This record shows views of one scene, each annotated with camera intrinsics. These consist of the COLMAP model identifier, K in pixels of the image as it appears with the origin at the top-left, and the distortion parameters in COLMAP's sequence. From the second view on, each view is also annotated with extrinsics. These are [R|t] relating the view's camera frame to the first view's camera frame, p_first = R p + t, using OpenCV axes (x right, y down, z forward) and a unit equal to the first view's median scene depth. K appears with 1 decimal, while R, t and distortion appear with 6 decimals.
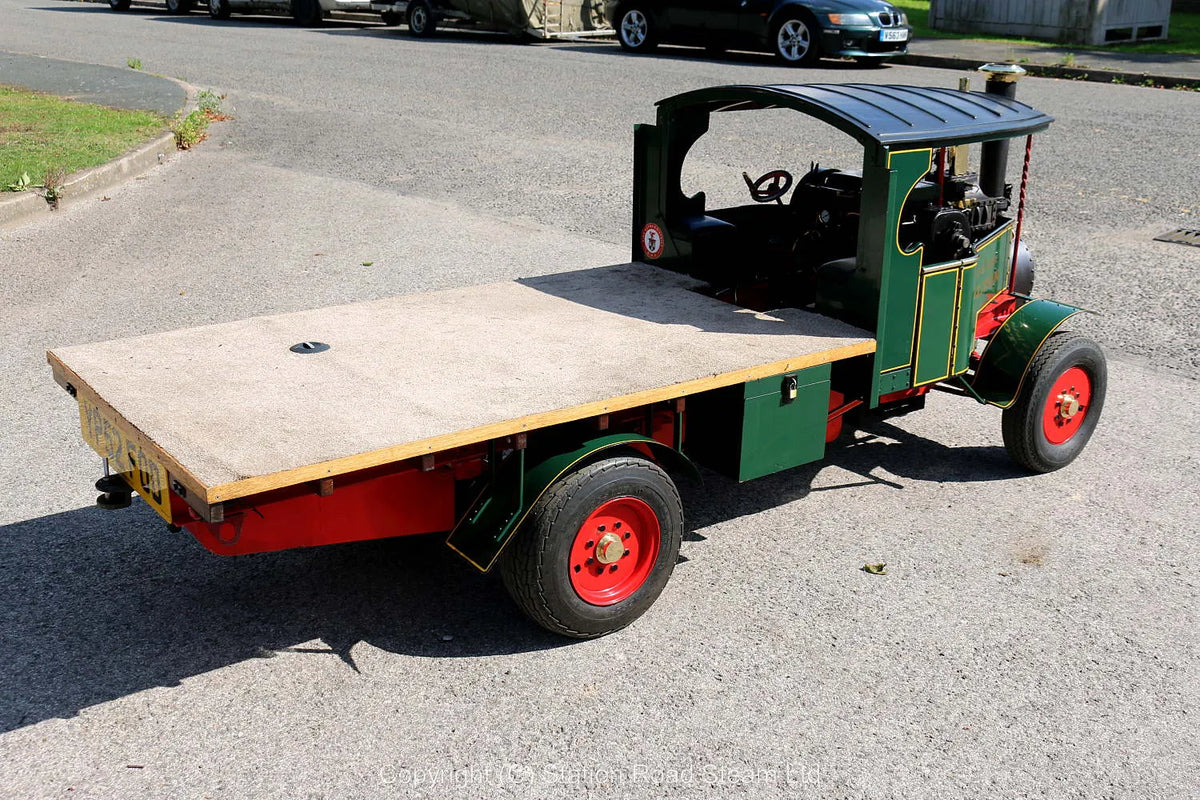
lens RADIAL K [[1382.7, 0, 568.2], [0, 1382.7, 373.2], [0, 0, 1]] dist [-0.096323, 0.010709]
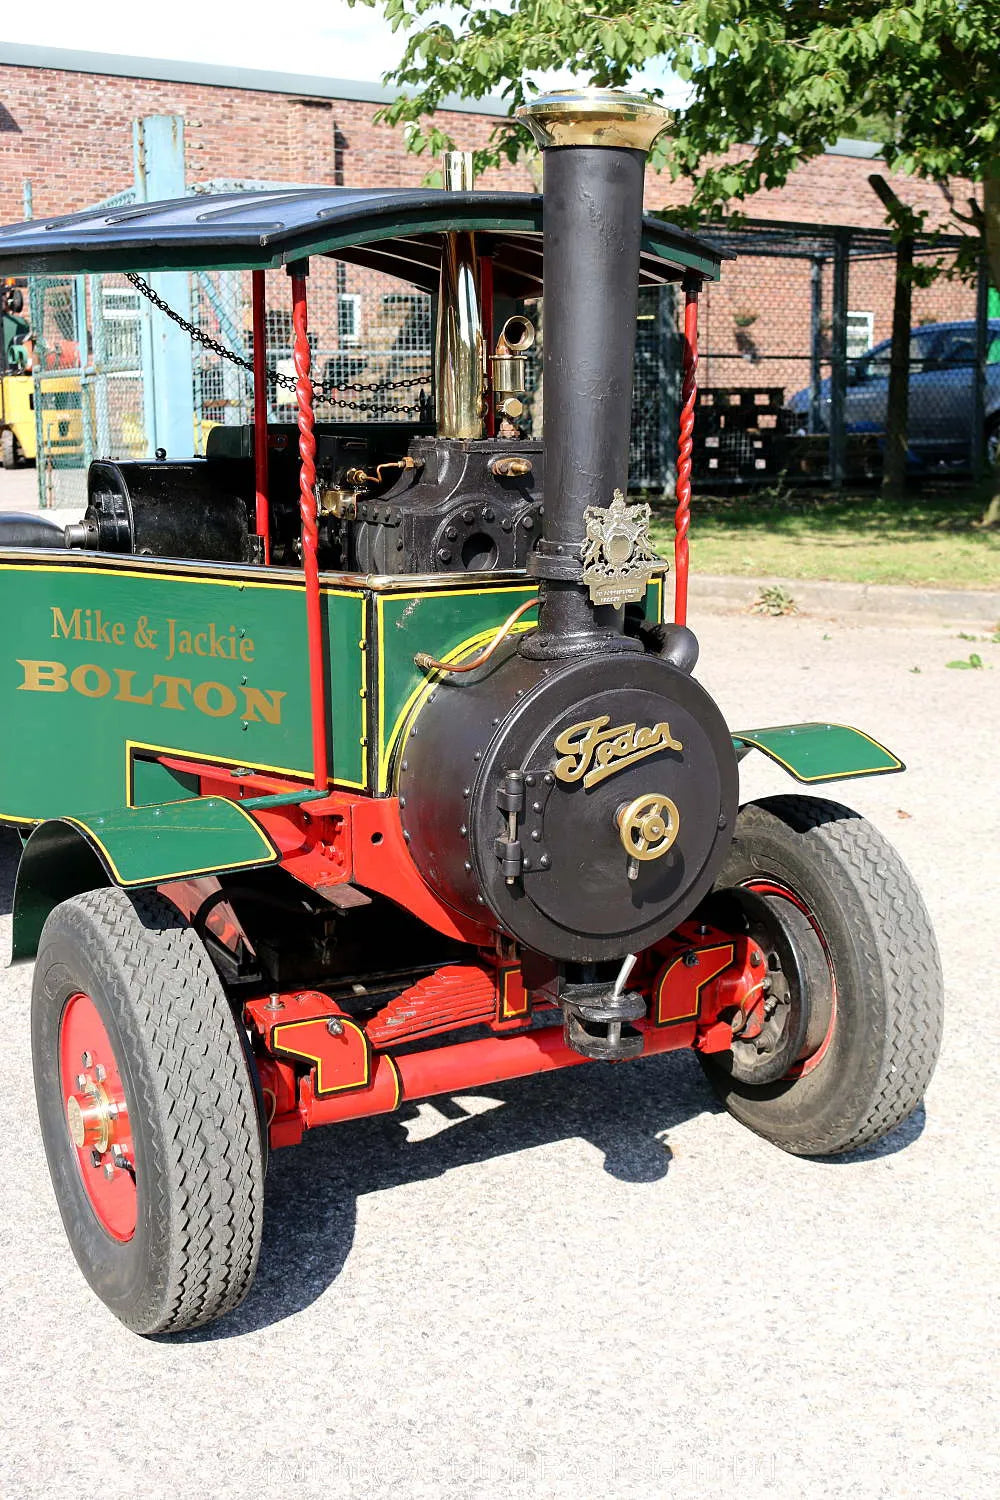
lens RADIAL K [[1728.3, 0, 500.0], [0, 1728.3, 750.0], [0, 0, 1]] dist [-0.096323, 0.010709]
pose [[-0.118608, 0.200658, -0.972455, 0.826564], [-0.308859, 0.923328, 0.228192, -0.202735], [0.943683, 0.327417, -0.047539, 1.218231]]
